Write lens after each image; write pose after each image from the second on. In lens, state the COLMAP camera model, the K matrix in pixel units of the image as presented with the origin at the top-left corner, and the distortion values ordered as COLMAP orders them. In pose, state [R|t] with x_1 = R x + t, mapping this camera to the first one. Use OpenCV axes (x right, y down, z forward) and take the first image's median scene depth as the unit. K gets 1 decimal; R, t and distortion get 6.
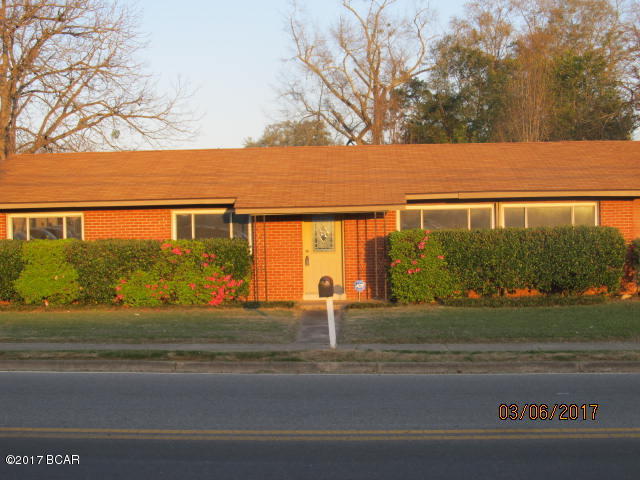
lens RADIAL K [[929.3, 0, 320.0], [0, 929.3, 240.0], [0, 0, 1]] dist [-0.121808, 0.075276]
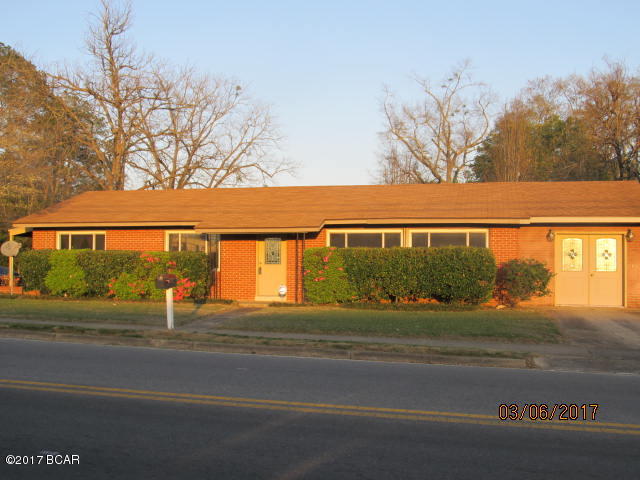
lens RADIAL K [[680.6, 0, 320.0], [0, 680.6, 240.0], [0, 0, 1]] dist [-0.071779, -0.001426]
pose [[0.979365, 0.018752, -0.201227, 0.271764], [-0.027755, 0.998731, -0.042013, 0.017813], [0.200184, 0.046731, 0.978643, 0.079129]]
